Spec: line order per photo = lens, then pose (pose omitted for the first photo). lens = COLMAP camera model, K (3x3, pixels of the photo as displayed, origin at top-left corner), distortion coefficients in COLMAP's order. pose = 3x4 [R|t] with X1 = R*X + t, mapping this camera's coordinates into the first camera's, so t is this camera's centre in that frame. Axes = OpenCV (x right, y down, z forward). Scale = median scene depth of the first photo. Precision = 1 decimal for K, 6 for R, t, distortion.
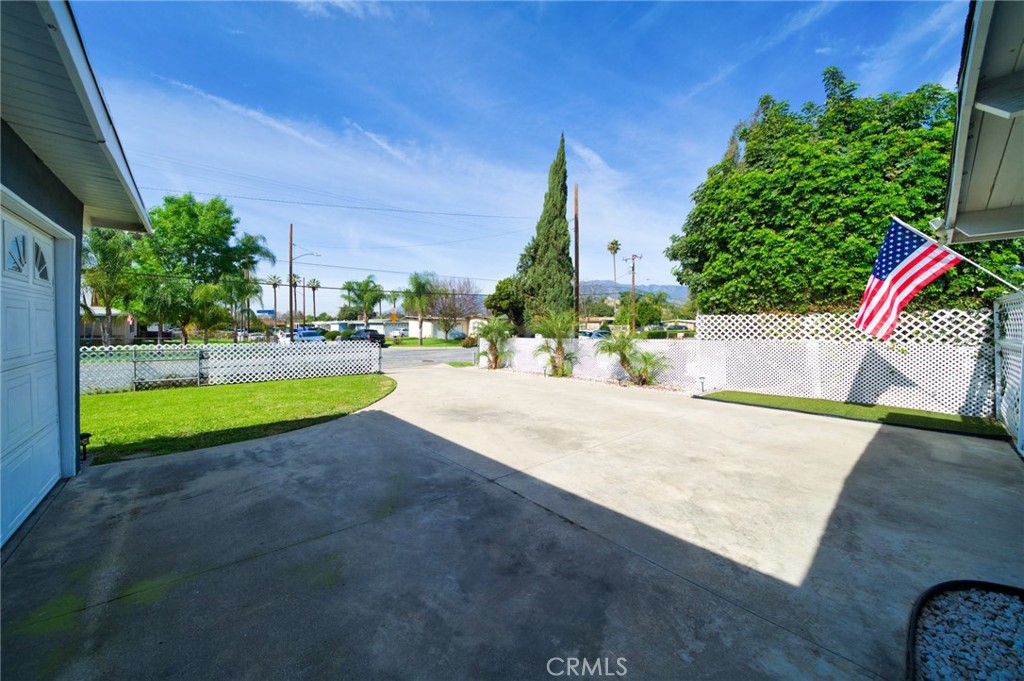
lens RADIAL K [[354.4, 0, 496.0], [0, 354.4, 327.1], [0, 0, 1]] dist [-0.011386, -0.000126]
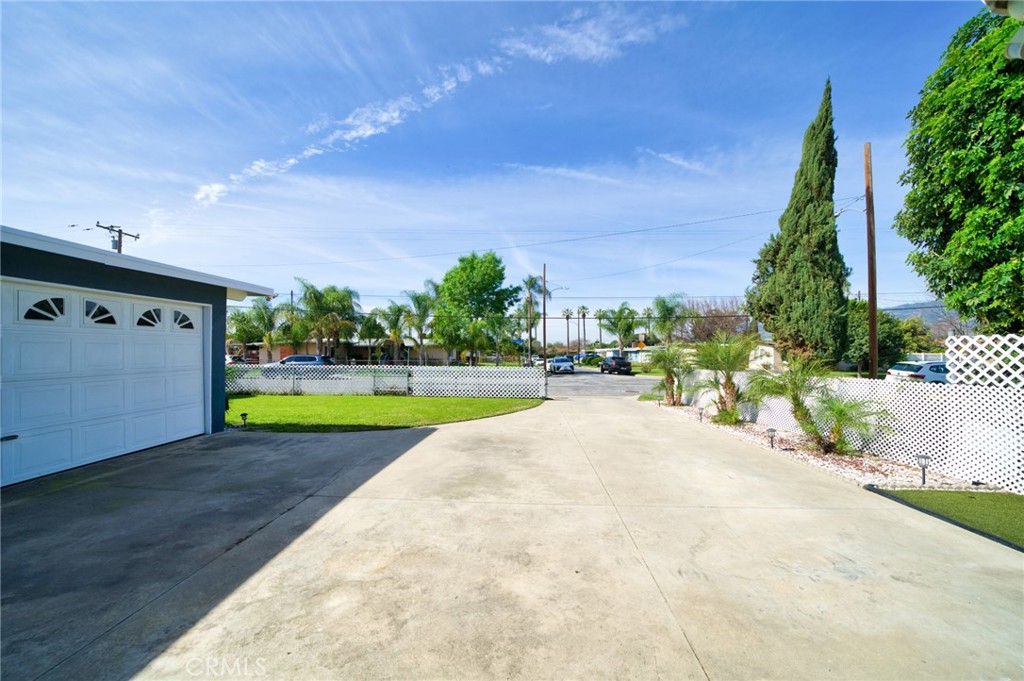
lens RADIAL K [[354.4, 0, 516.5], [0, 354.4, 346.3], [0, 0, 1]] dist [-0.011386, -0.000126]
pose [[0.756339, -0.010531, -0.654095, 0.905986], [-0.003485, 0.999791, -0.020127, -0.012787], [0.654170, 0.017502, 0.756145, 0.431210]]
